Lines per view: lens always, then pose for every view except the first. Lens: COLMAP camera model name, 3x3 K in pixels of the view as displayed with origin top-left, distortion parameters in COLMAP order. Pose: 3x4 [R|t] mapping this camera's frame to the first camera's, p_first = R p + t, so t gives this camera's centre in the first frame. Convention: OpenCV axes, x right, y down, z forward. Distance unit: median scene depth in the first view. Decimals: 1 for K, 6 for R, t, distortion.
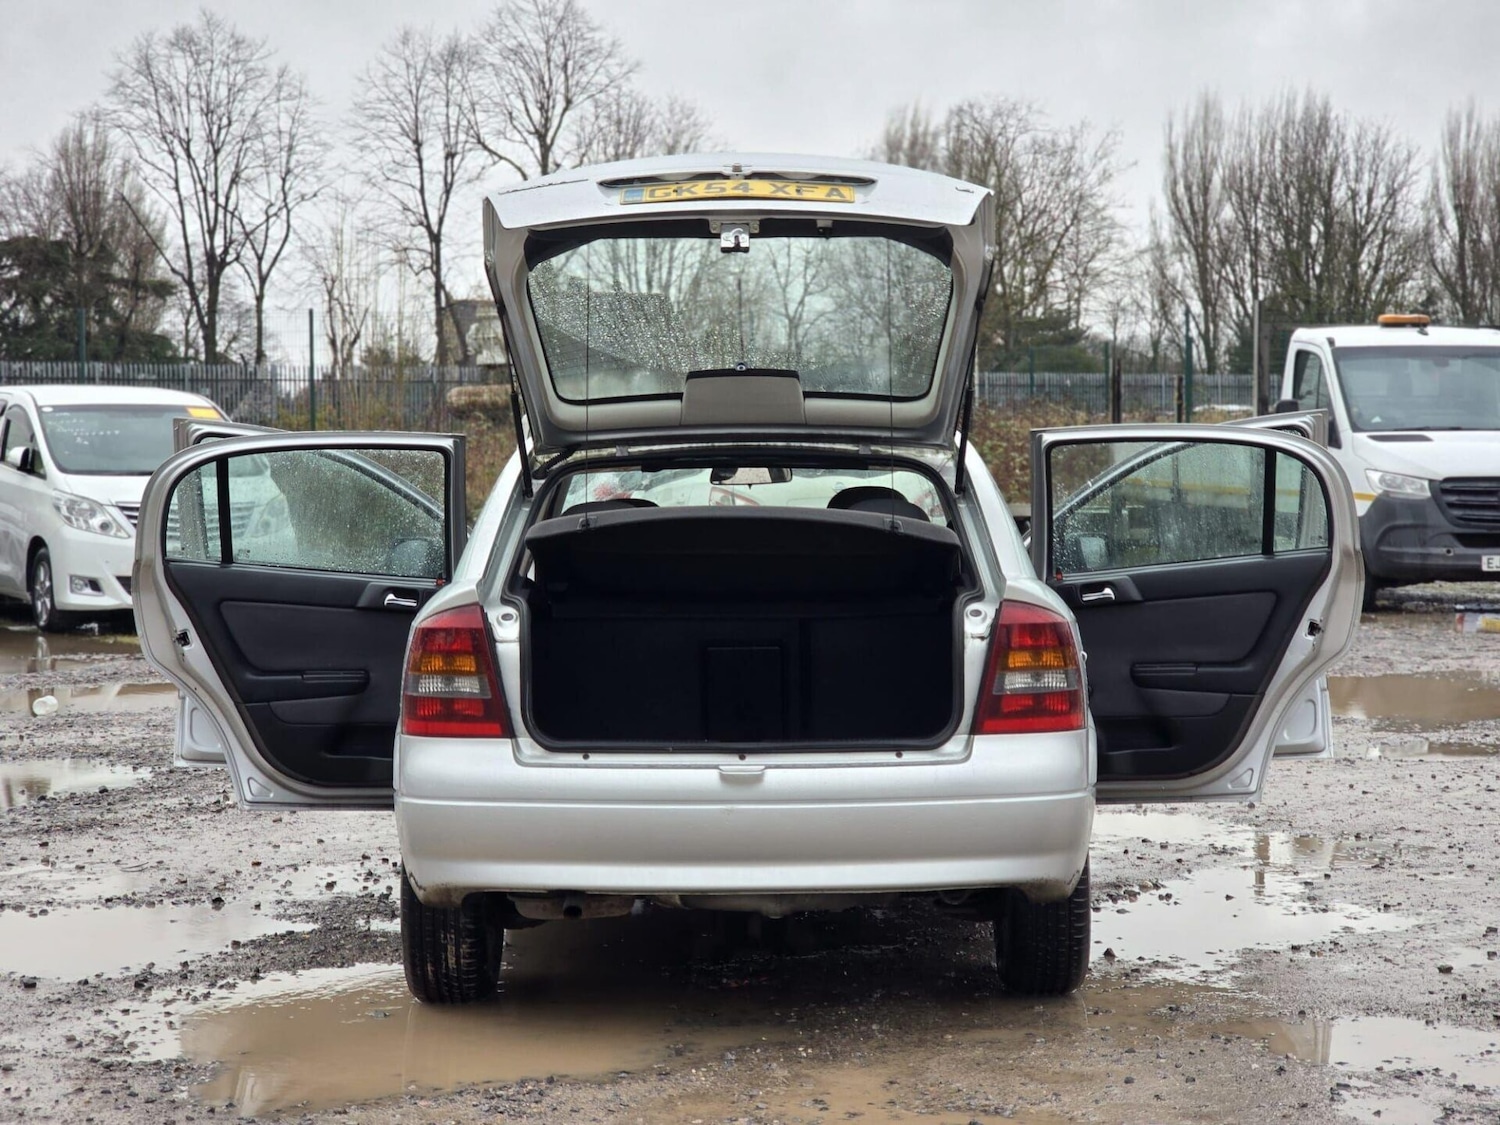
lens RADIAL K [[3210.3, 0, 750.0], [0, 3210.3, 562.5], [0, 0, 1]] dist [-0.093688, 0.248081]
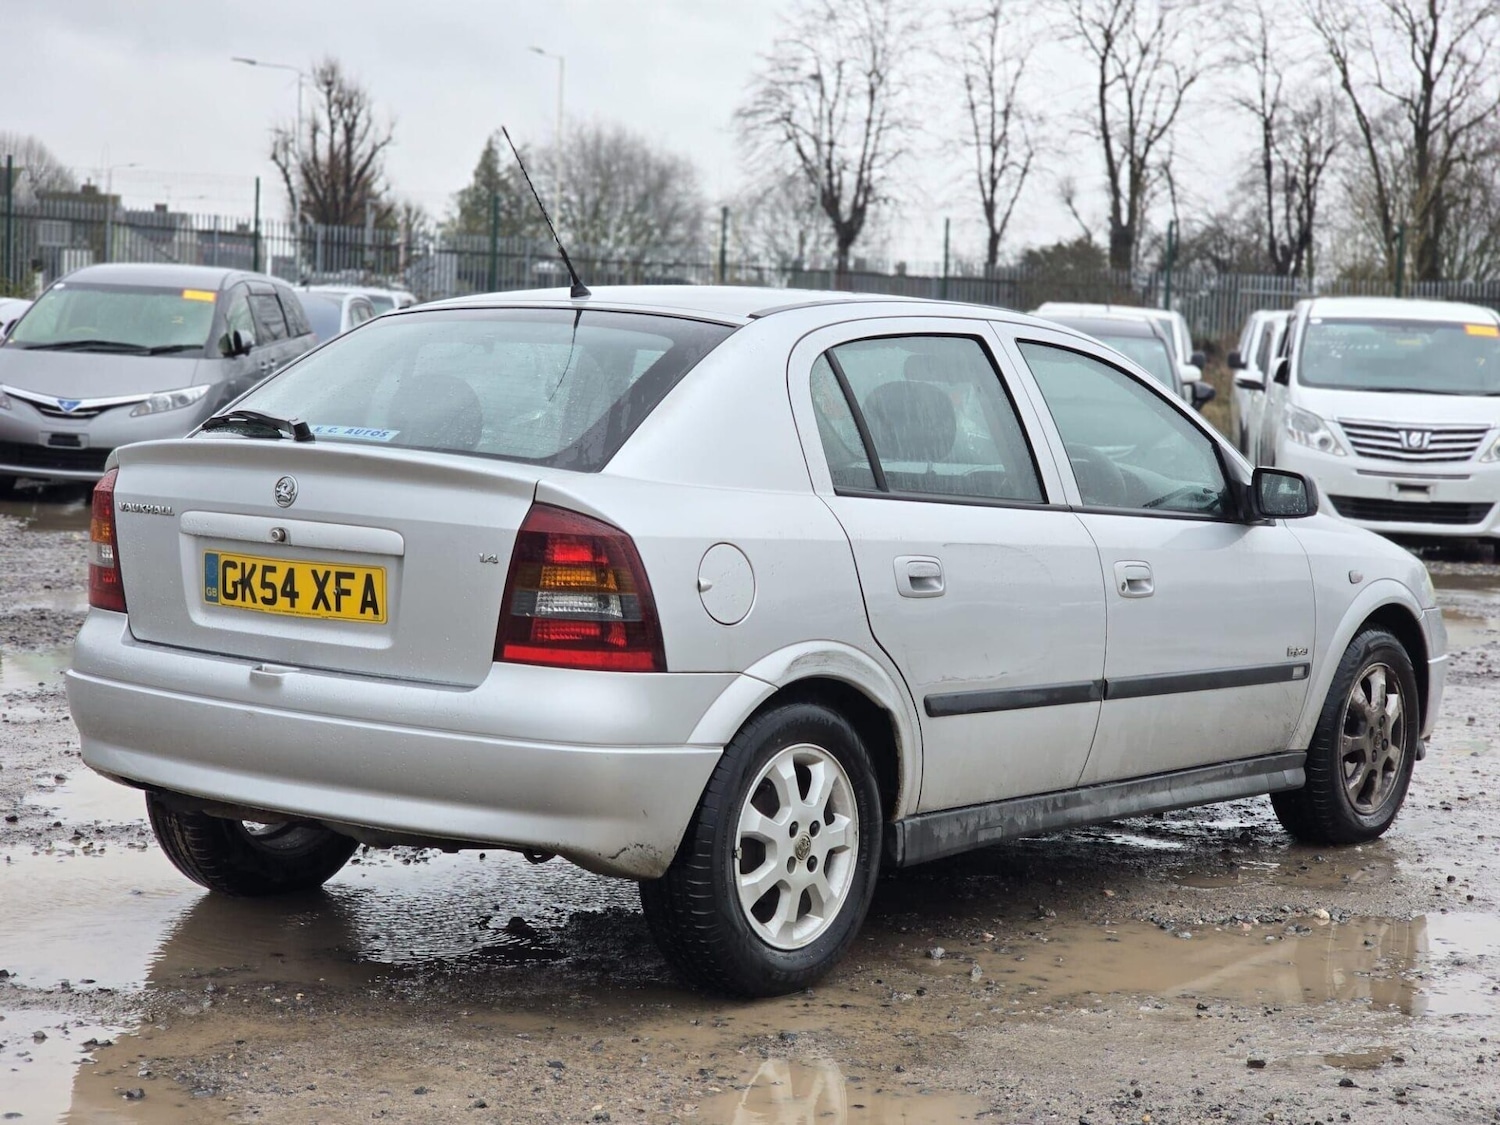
lens RADIAL K [[3067.1, 0, 750.0], [0, 3067.1, 562.5], [0, 0, 1]] dist [0.076461, 0.086238]
pose [[0.773038, 0.078755, -0.629452, 0.249256], [-0.065735, 0.996867, 0.043994, -0.004645], [0.630945, 0.007368, 0.775793, 0.168060]]
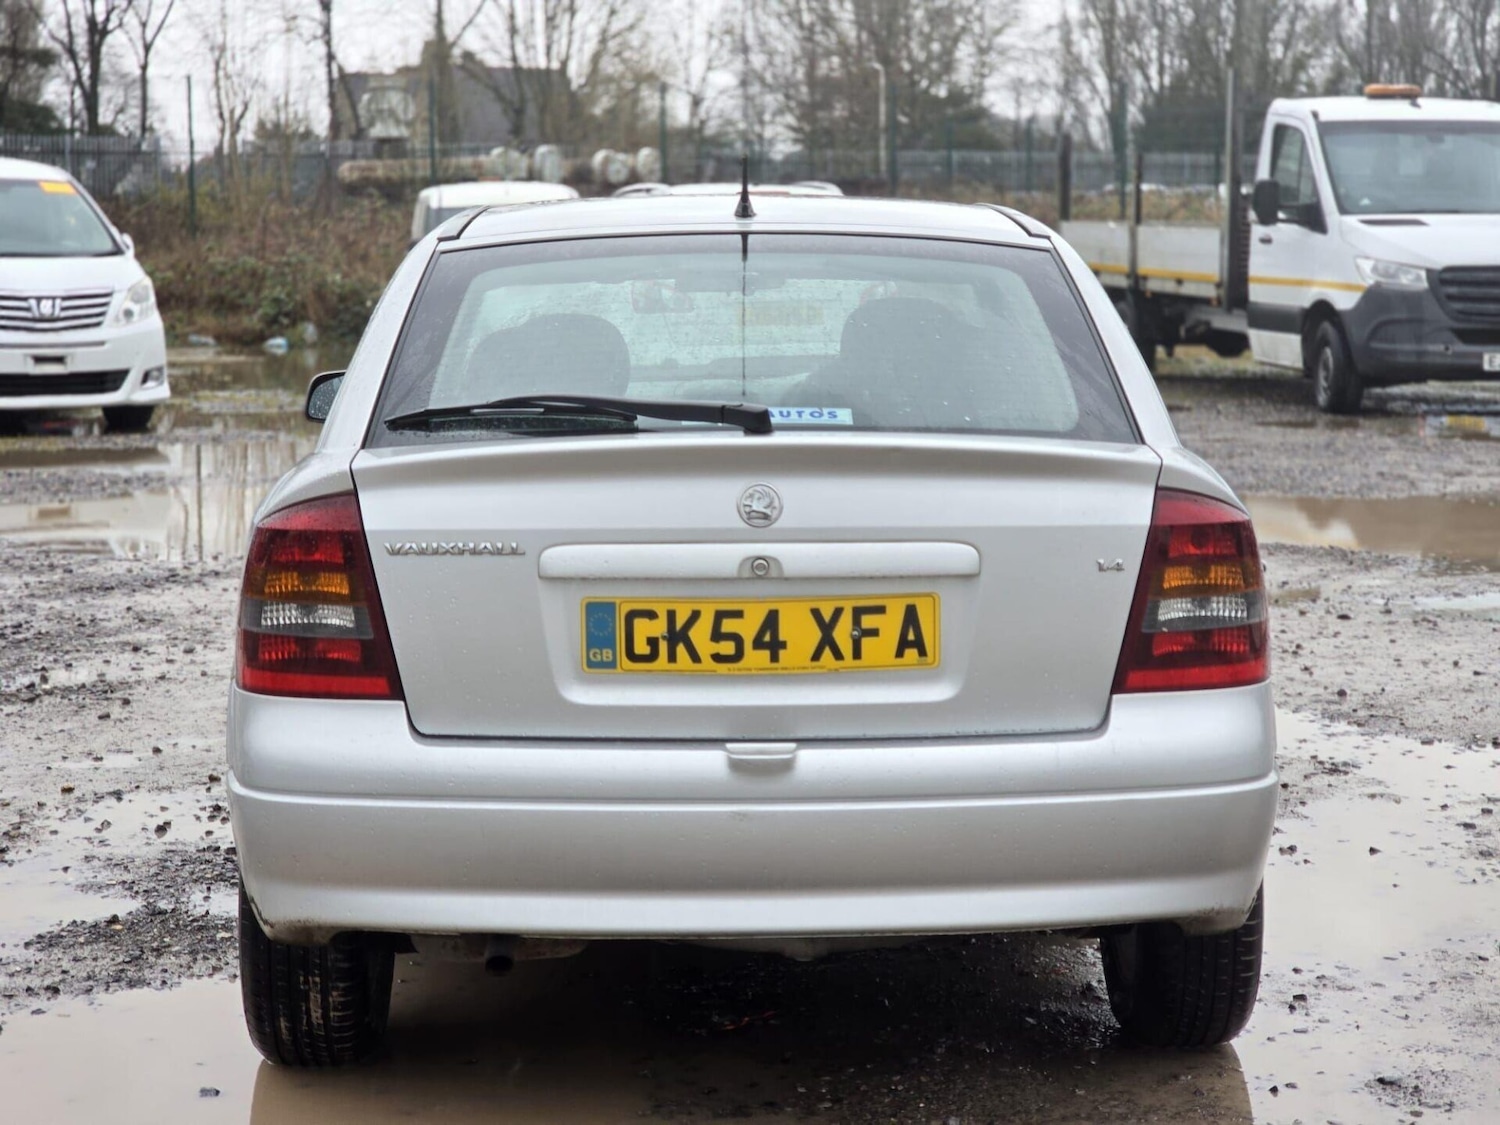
lens RADIAL K [[2981.1, 0, 798.2], [0, 2981.1, 518.1], [0, 0, 1]] dist [0.067748, -0.178821]
pose [[0.998484, -0.001162, 0.055038, -0.011265], [-0.002313, 0.998009, 0.063022, -0.008280], [-0.055002, -0.063054, 0.996493, 0.159570]]
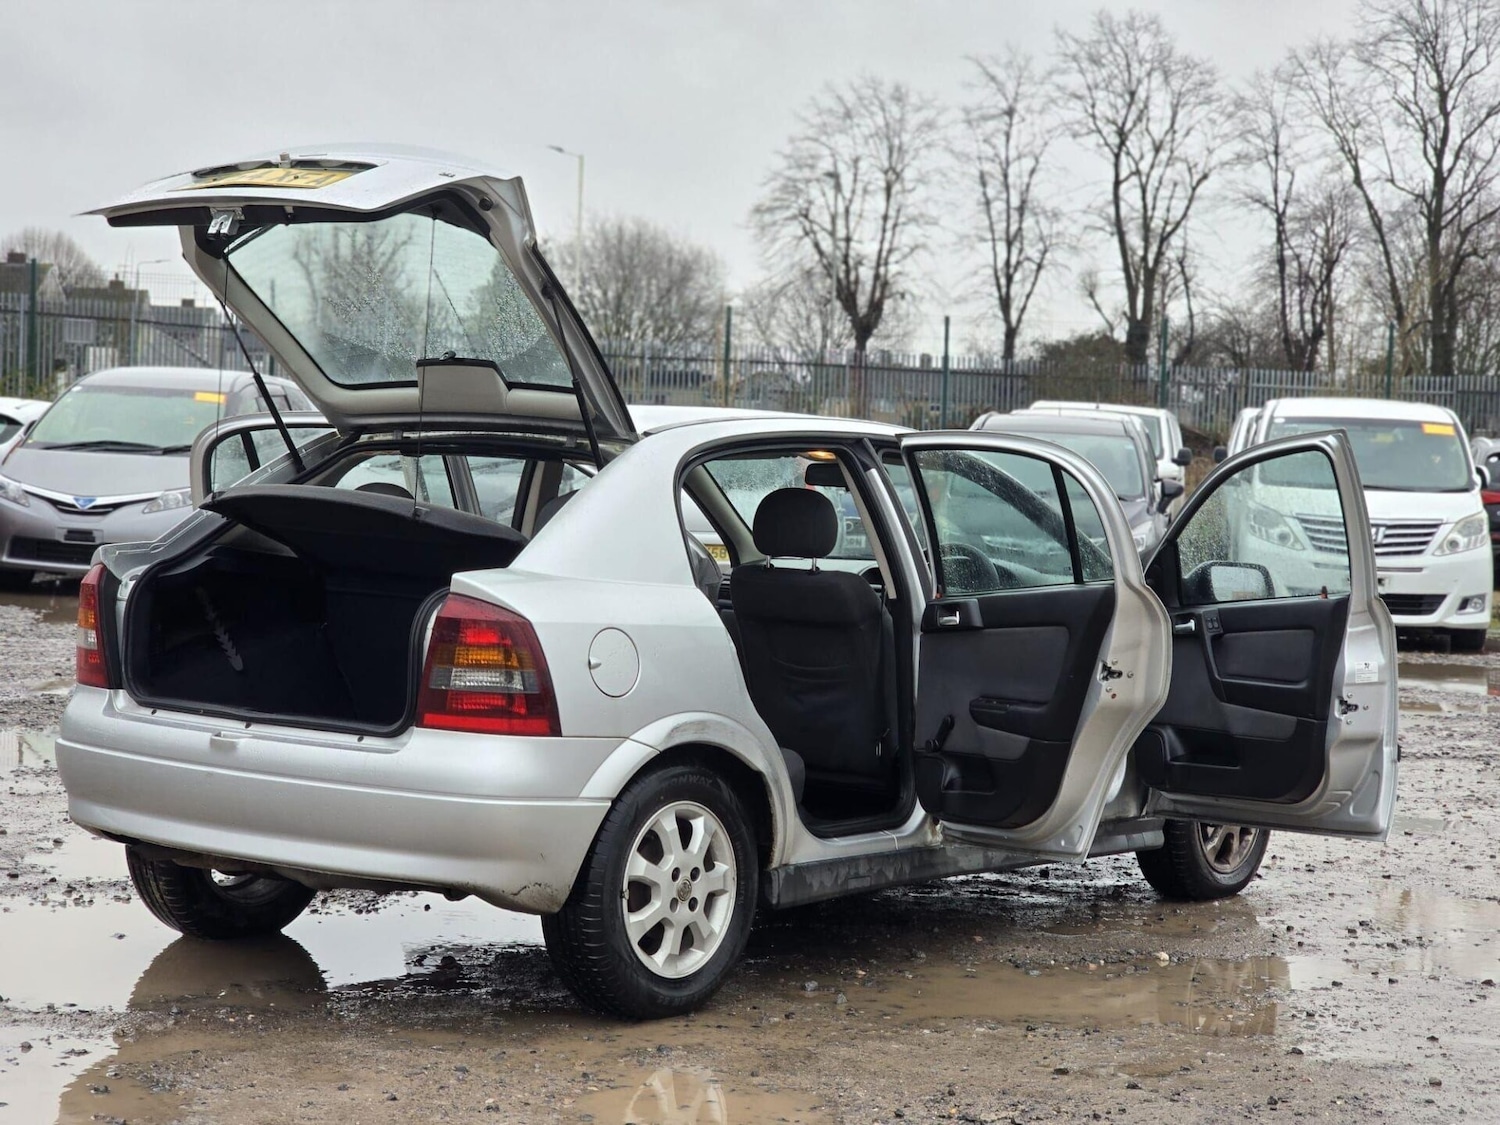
lens RADIAL K [[3158.6, 0, 750.0], [0, 3158.6, 562.5], [0, 0, 1]] dist [0.027032, 0.454471]
pose [[0.763165, 0.059143, -0.643492, 0.307164], [-0.064754, 0.997790, 0.014910, -0.007193], [0.642952, 0.030290, 0.765308, 0.129279]]
